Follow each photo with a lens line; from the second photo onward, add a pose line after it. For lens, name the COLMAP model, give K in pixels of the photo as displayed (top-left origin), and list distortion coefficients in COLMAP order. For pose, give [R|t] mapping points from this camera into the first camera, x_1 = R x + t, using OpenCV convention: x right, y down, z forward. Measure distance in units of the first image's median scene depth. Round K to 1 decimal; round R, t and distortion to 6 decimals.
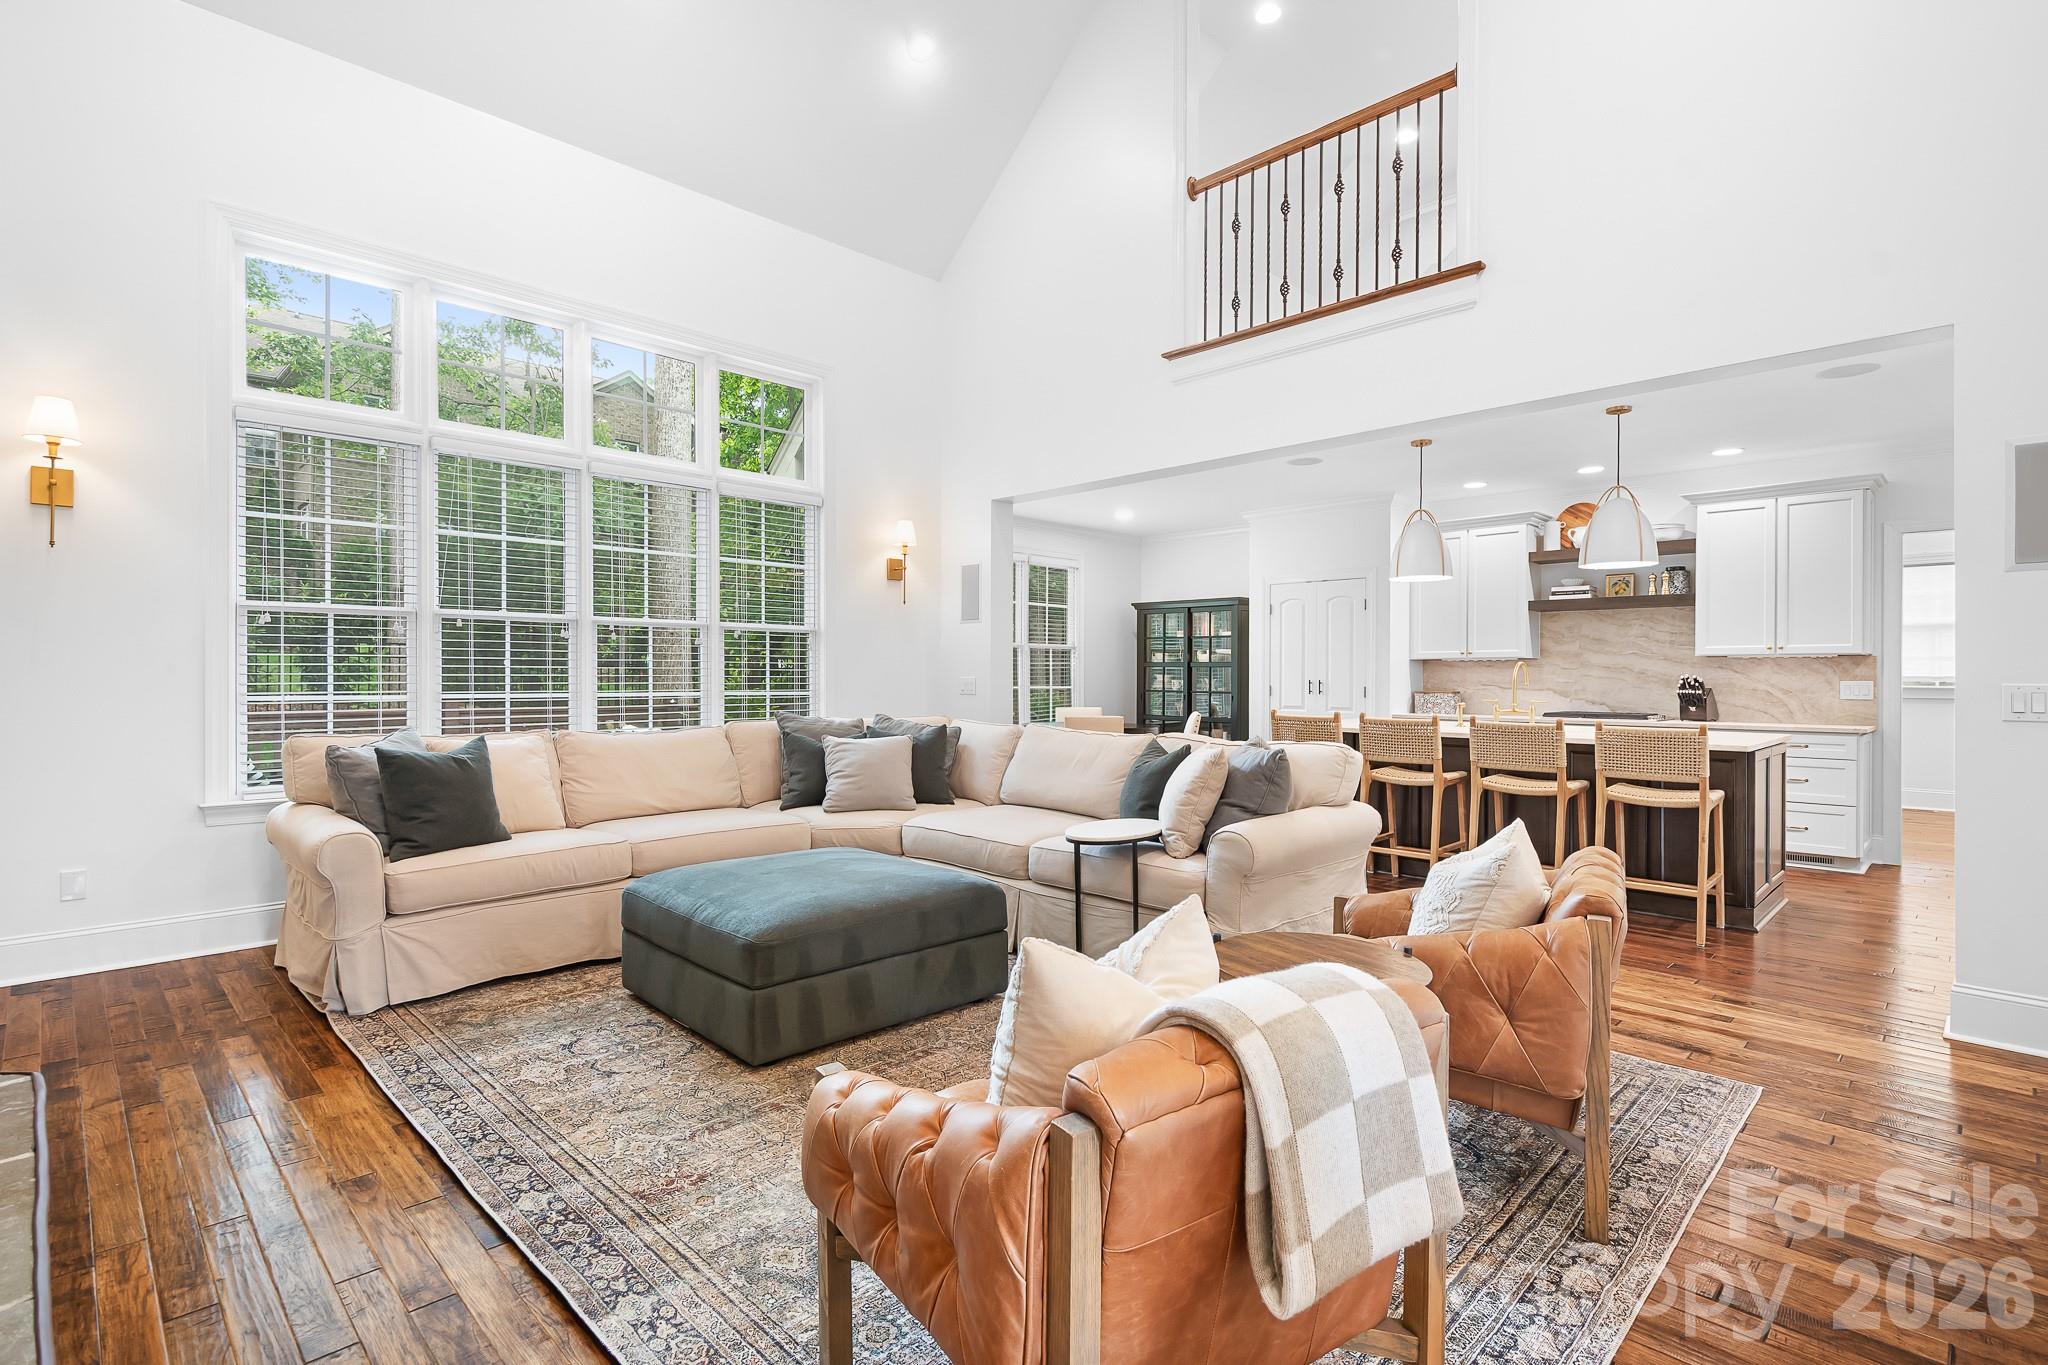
lens RADIAL K [[954.7, 0, 1031.2], [0, 954.7, 681.7], [0, 0, 1]] dist [0.002261, -0.001118]
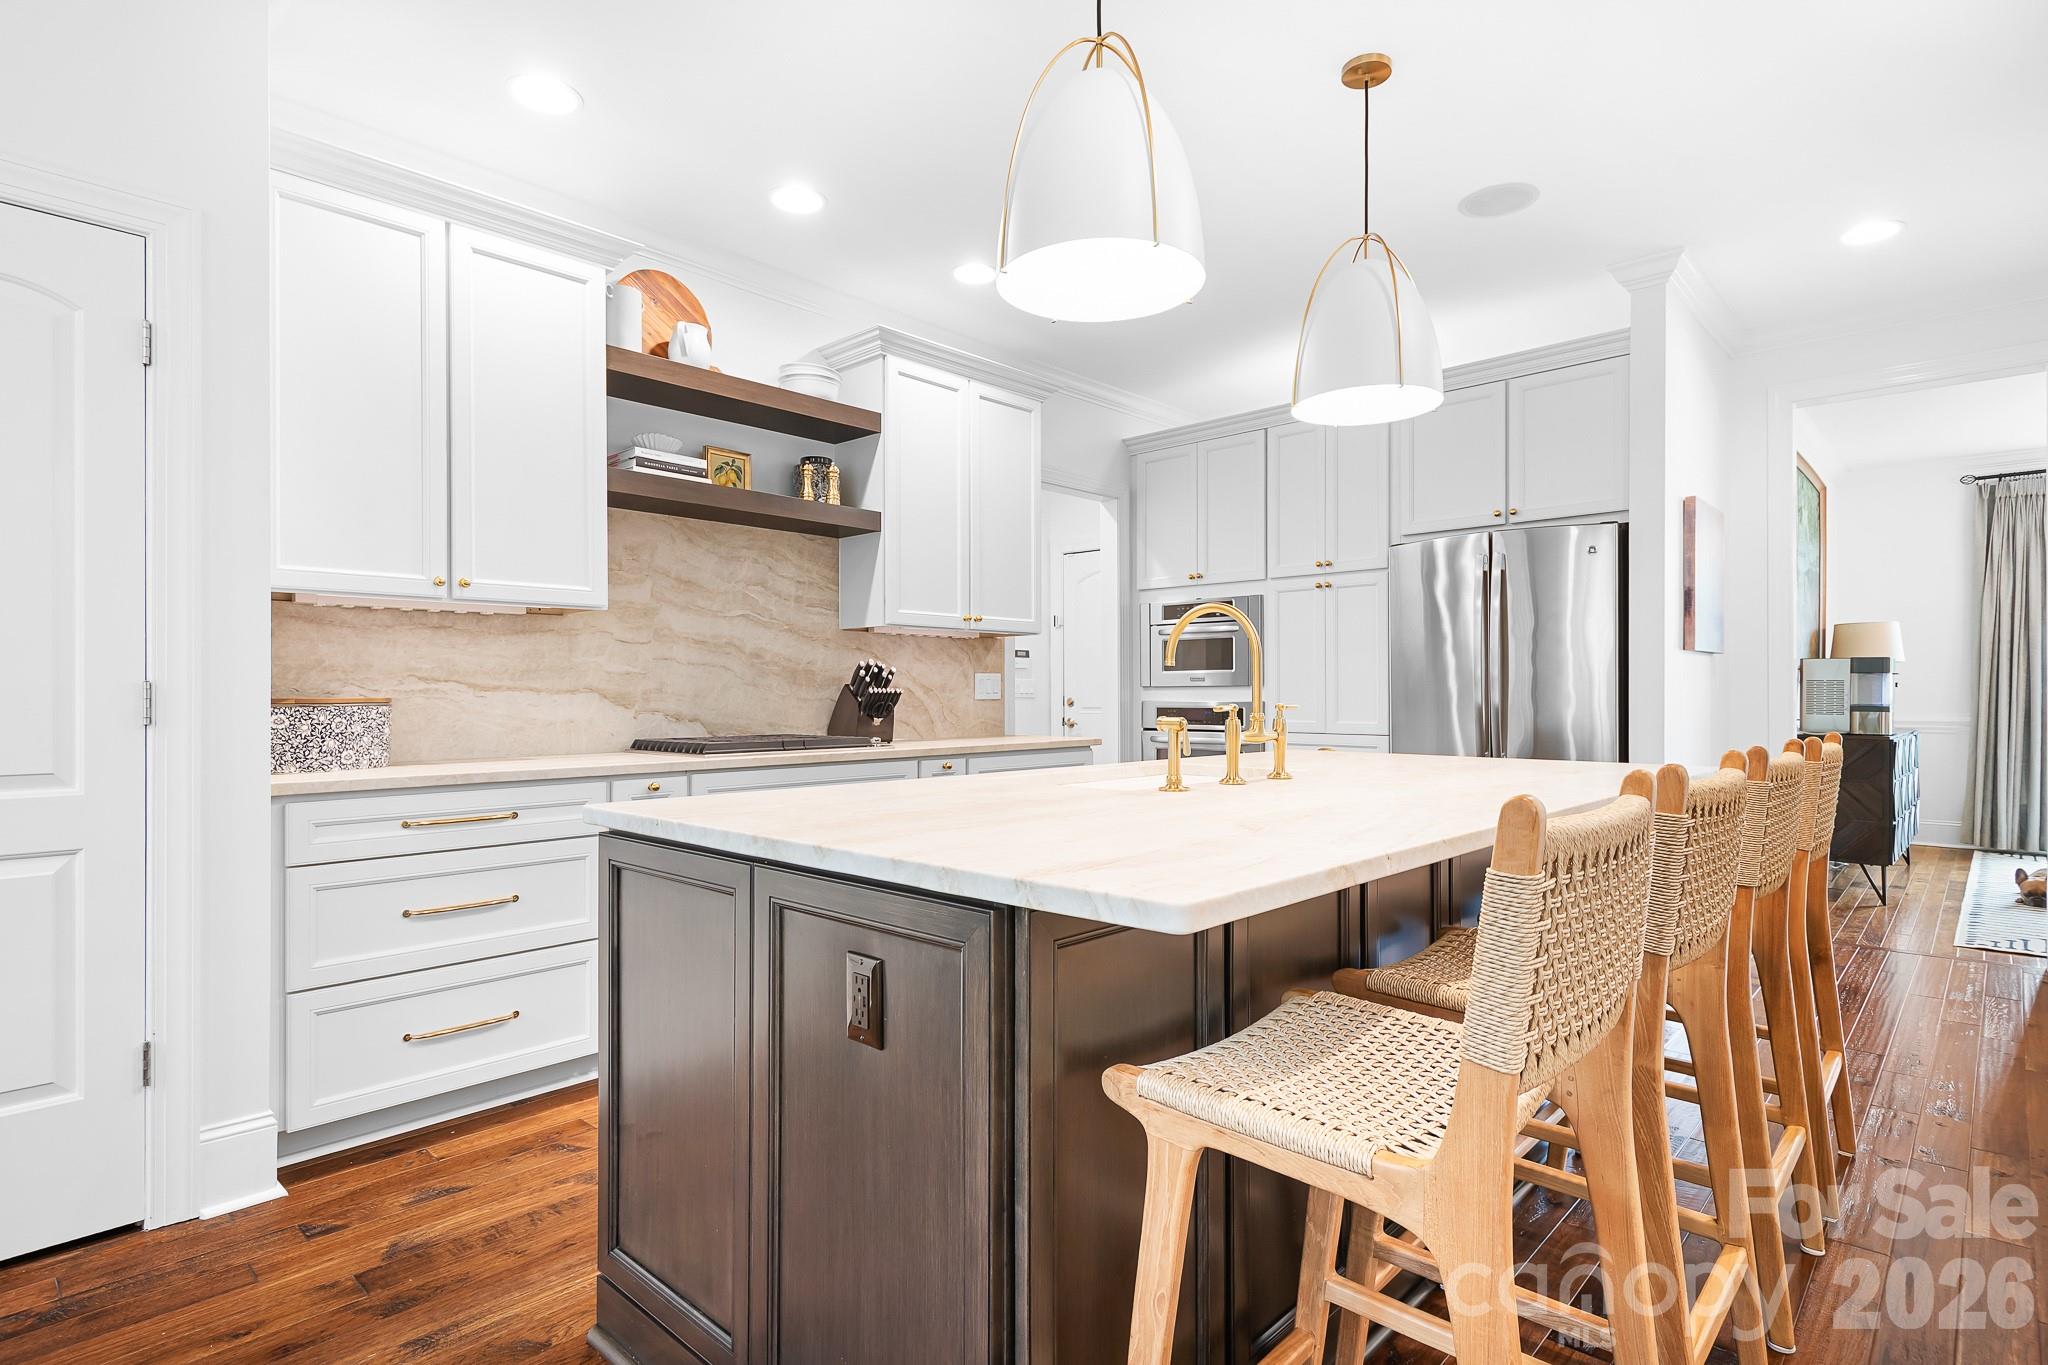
lens RADIAL K [[1042.0, 0, 1025.3], [0, 1042.0, 689.2], [0, 0, 1]] dist [0.000776, 0.000007]
pose [[-0.022255, -0.002840, 0.999748, 0.084622], [0.004518, 0.999985, 0.002941, 0.007659], [-0.999742, 0.004582, -0.022242, 0.868521]]
